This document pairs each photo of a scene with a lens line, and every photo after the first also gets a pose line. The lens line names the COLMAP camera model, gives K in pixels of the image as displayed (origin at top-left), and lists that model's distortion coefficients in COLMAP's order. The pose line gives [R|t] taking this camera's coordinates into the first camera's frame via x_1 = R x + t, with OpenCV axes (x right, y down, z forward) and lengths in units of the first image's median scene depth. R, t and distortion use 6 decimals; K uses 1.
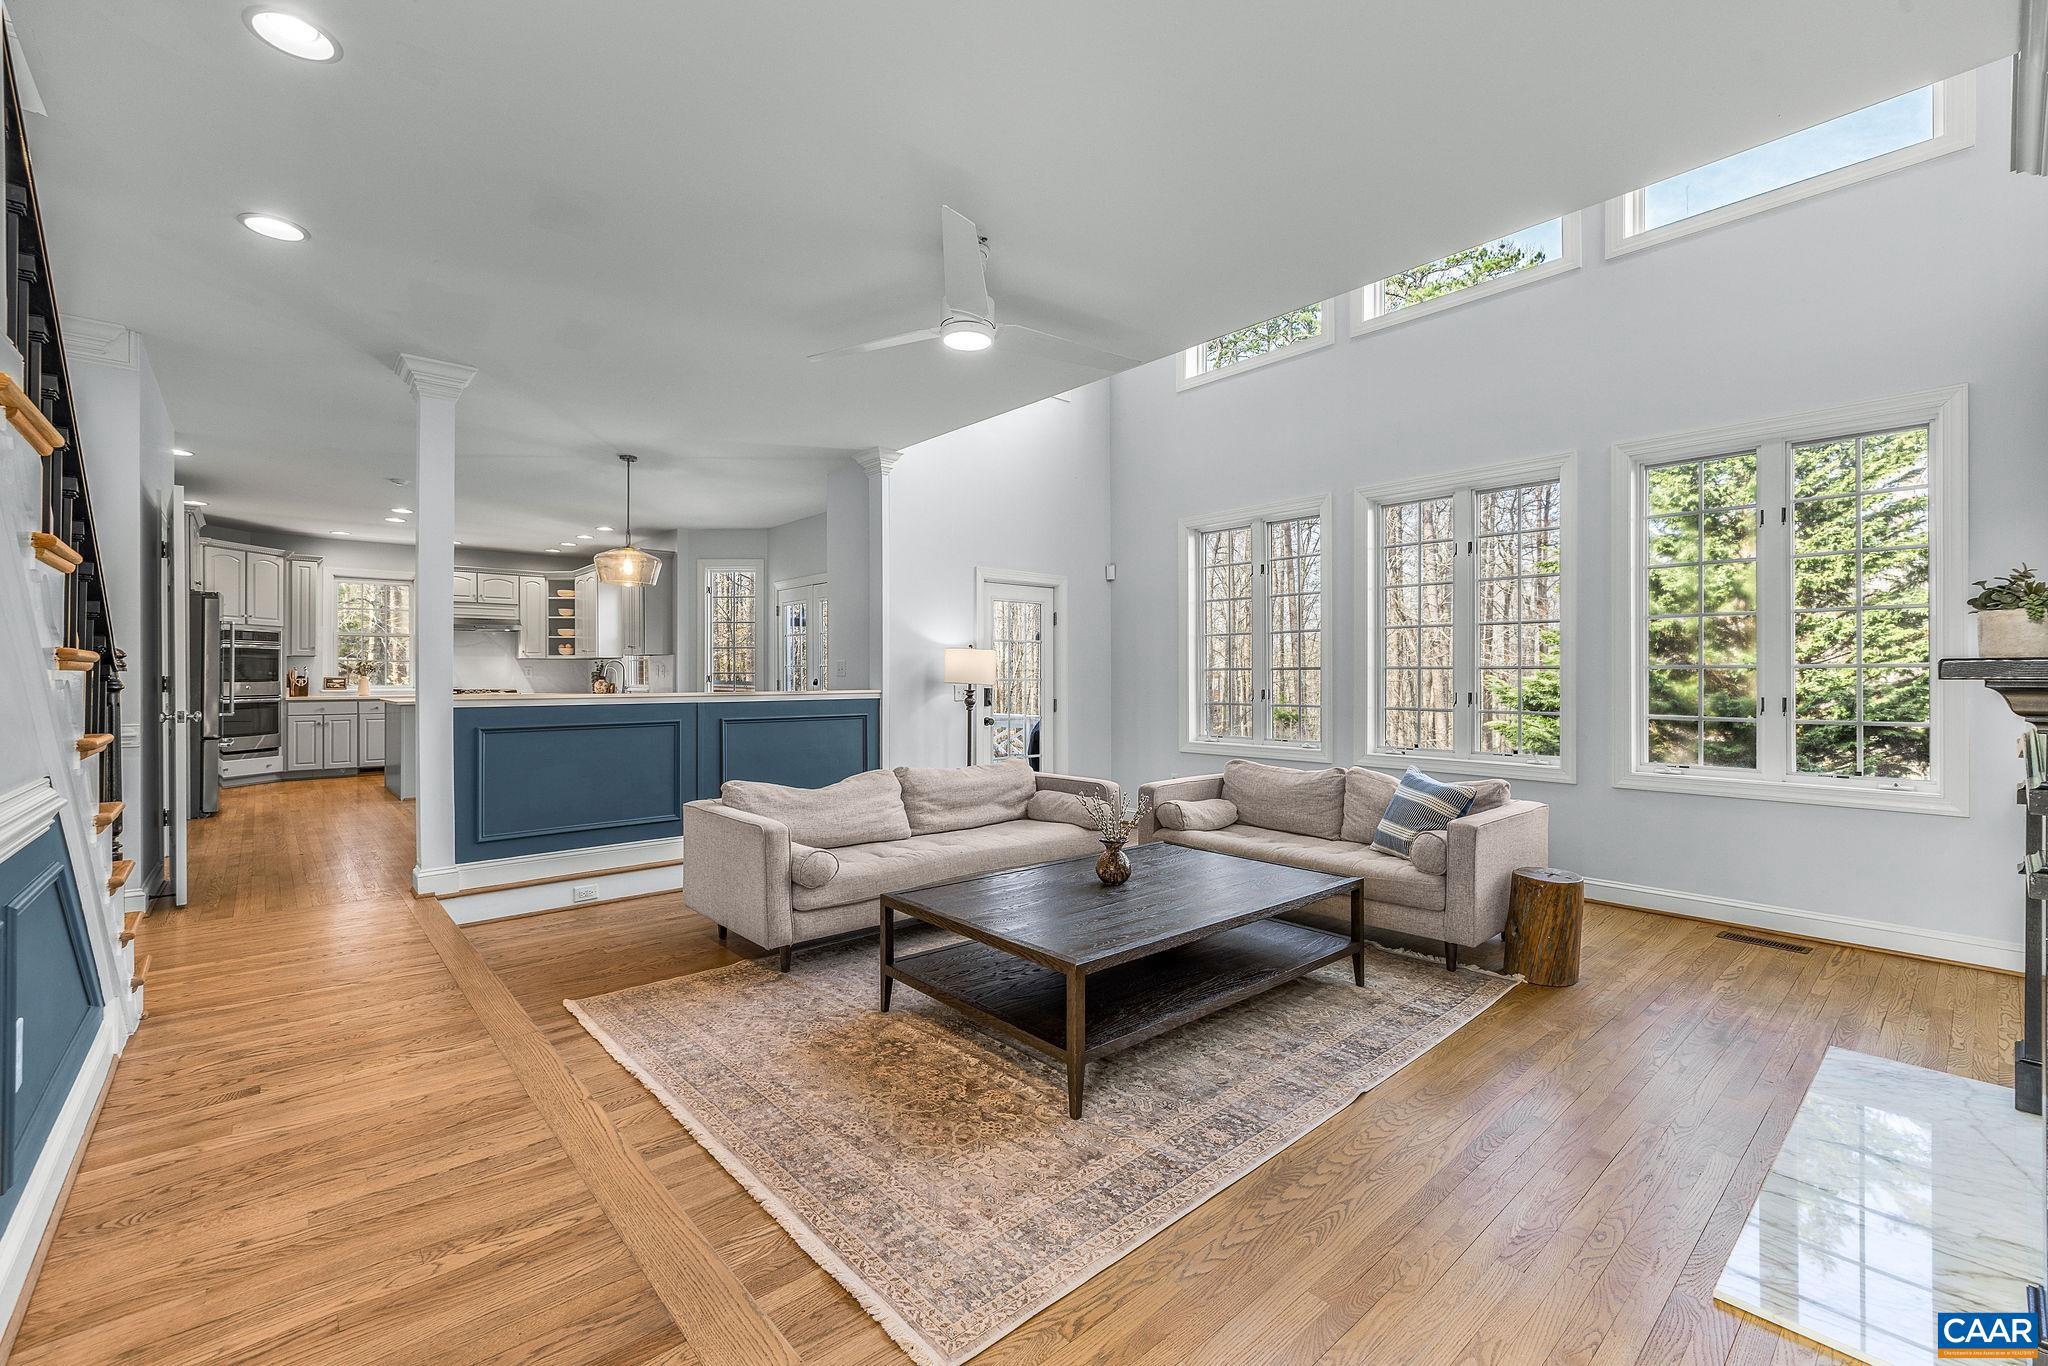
lens RADIAL K [[869.5, 0, 1012.8], [0, 869.5, 676.2], [0, 0, 1]] dist [0.000280, 0.001000]
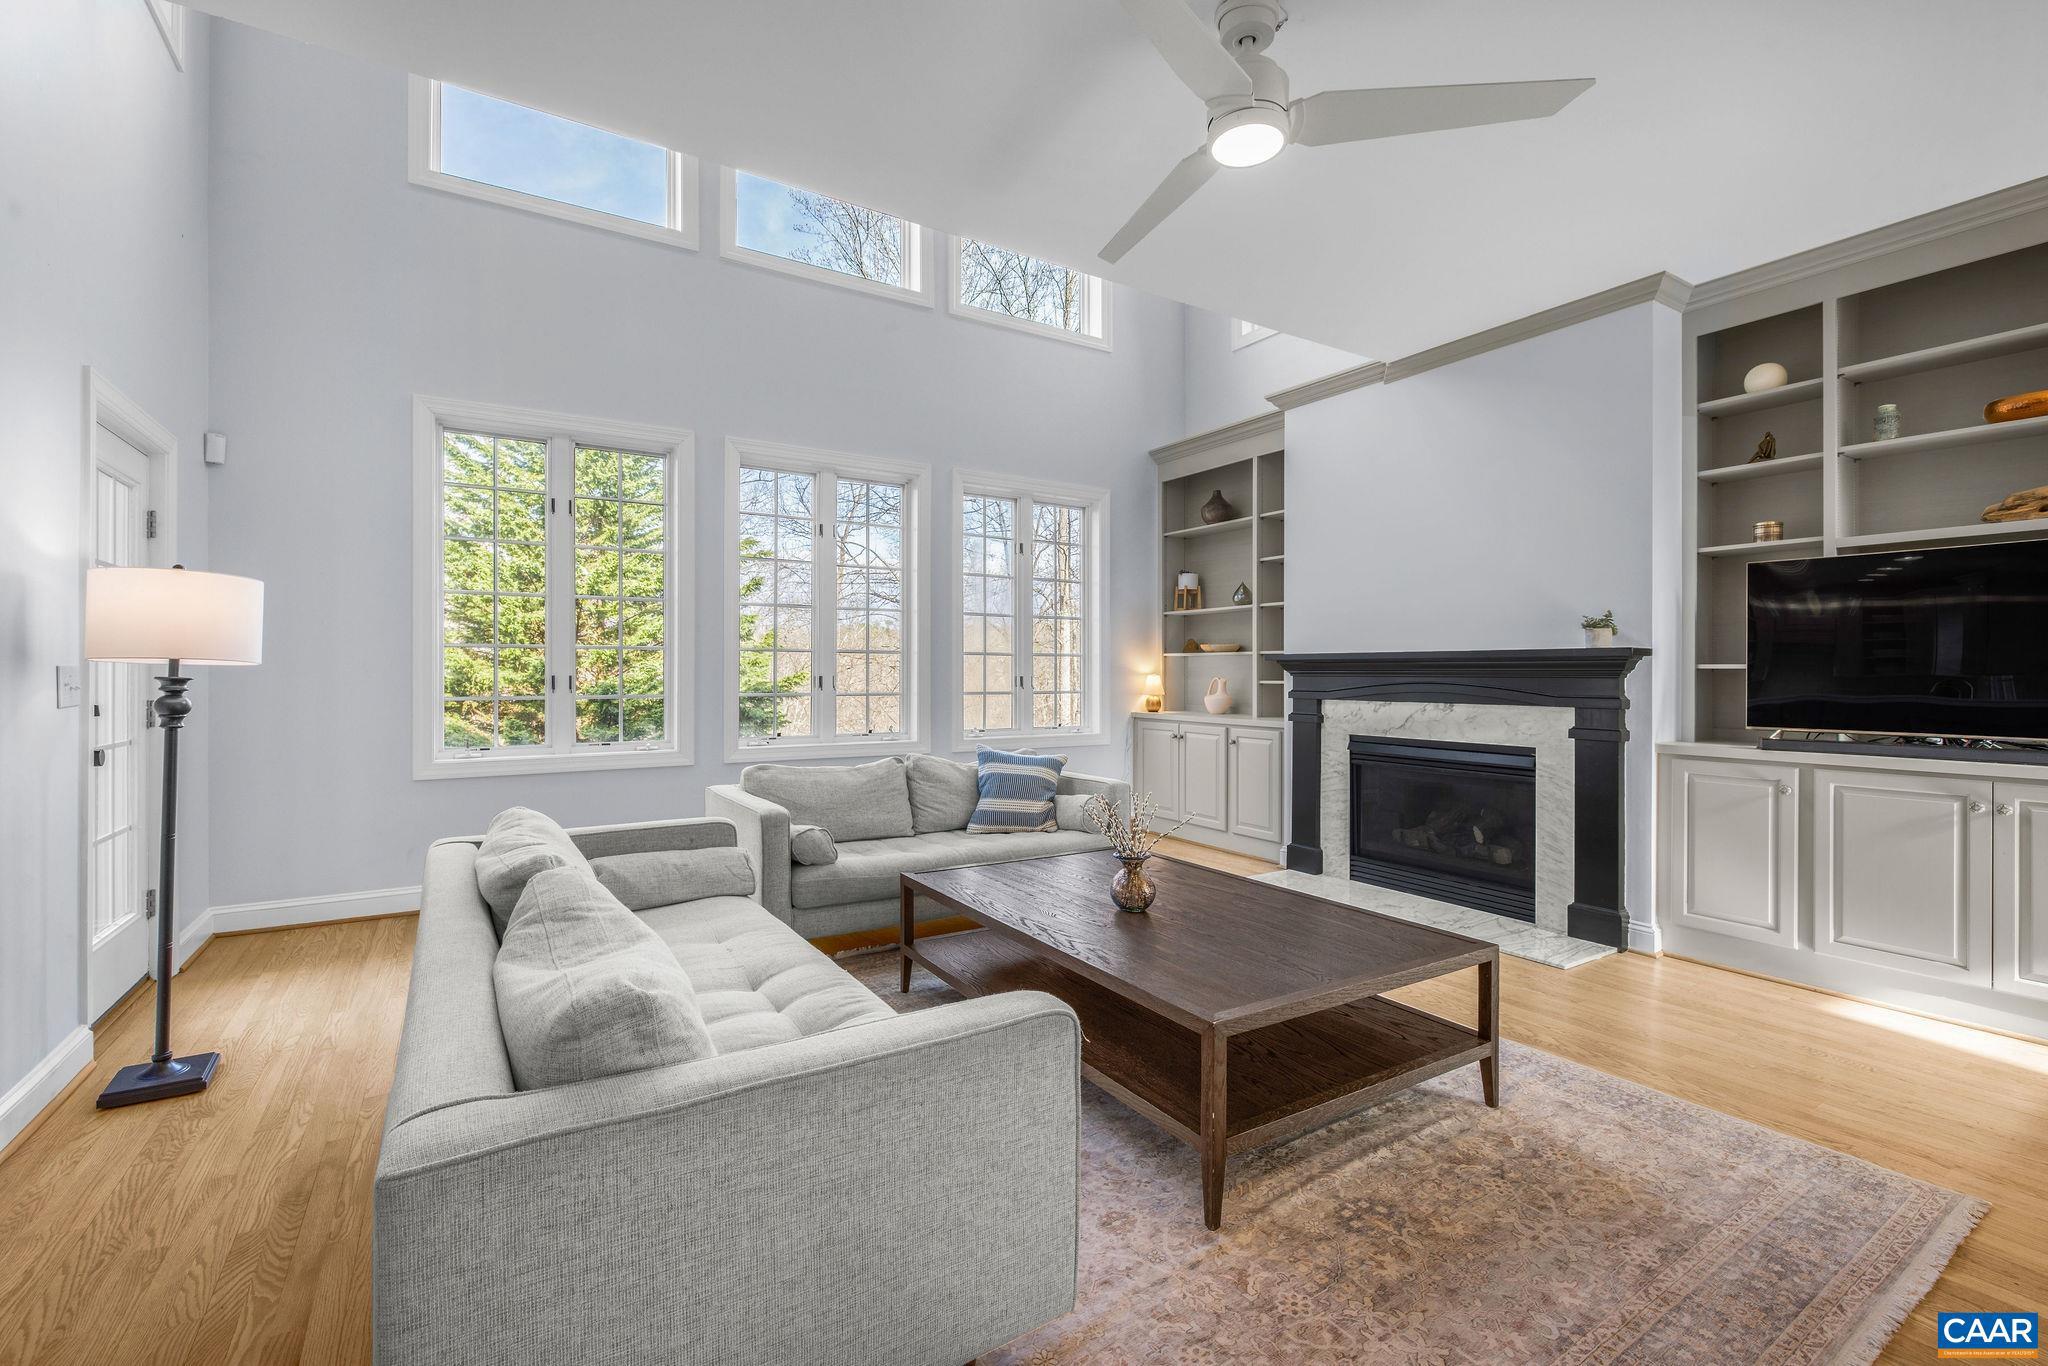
lens RADIAL K [[869.5, 0, 1057.3], [0, 869.5, 665.1], [0, 0, 1]] dist [0.000280, 0.001000]
pose [[0.150851, 0.010041, 0.988506, -0.311875], [-0.001924, 0.999950, -0.009864, 0.011122], [-0.988555, -0.000414, 0.150863, 0.436121]]
